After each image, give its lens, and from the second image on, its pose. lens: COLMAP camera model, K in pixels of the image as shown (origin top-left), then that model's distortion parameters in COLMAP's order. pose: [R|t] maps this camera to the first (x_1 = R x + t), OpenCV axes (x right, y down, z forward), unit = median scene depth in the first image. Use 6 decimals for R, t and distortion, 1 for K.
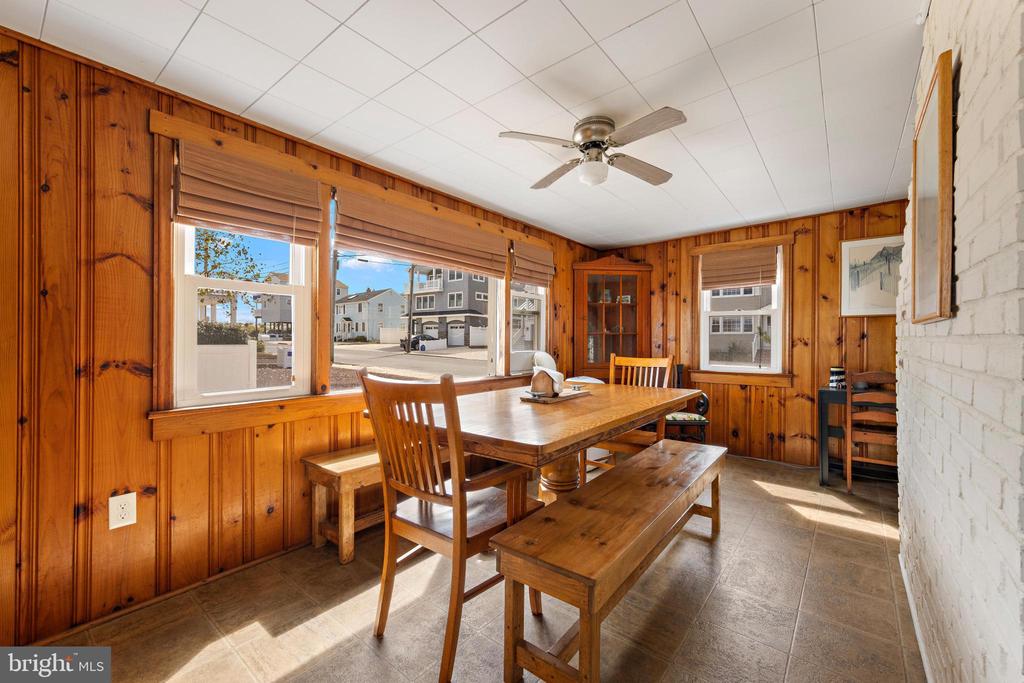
lens RADIAL K [[417.1, 0, 516.9], [0, 417.1, 340.3], [0, 0, 1]] dist [0.001573, 0.000001]
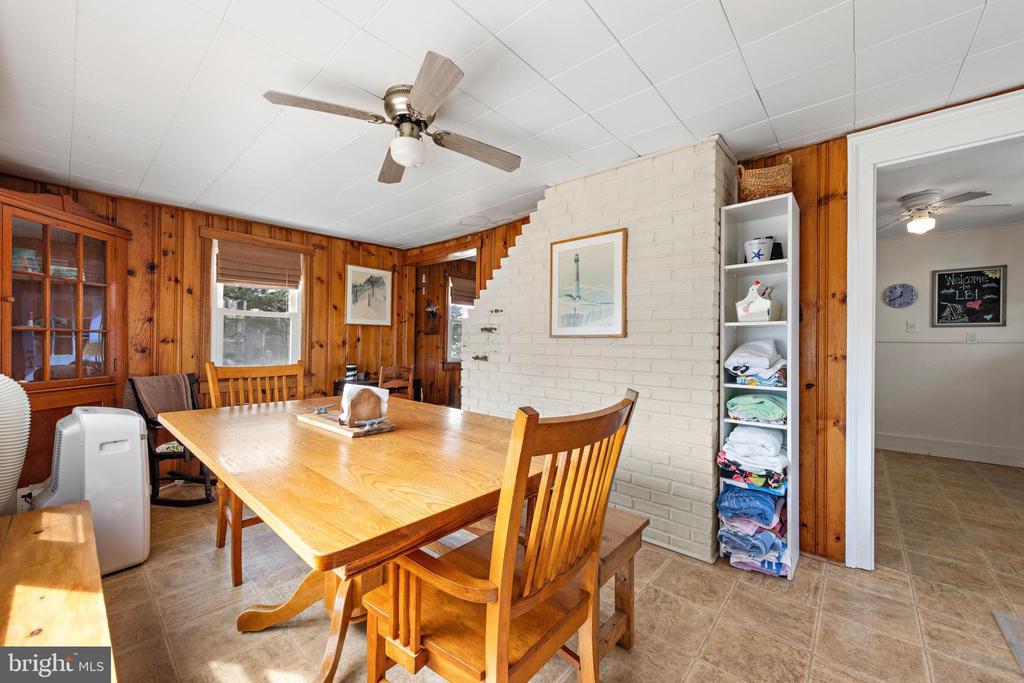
lens RADIAL K [[393.2, 0, 511.8], [0, 393.2, 341.7], [0, 0, 1]] dist [0.001407, 0.000443]
pose [[0.047833, 0.000669, 0.998855, -0.287896], [-0.011974, 0.999928, -0.000097, -0.007420], [-0.998784, -0.011956, 0.047838, 0.343495]]
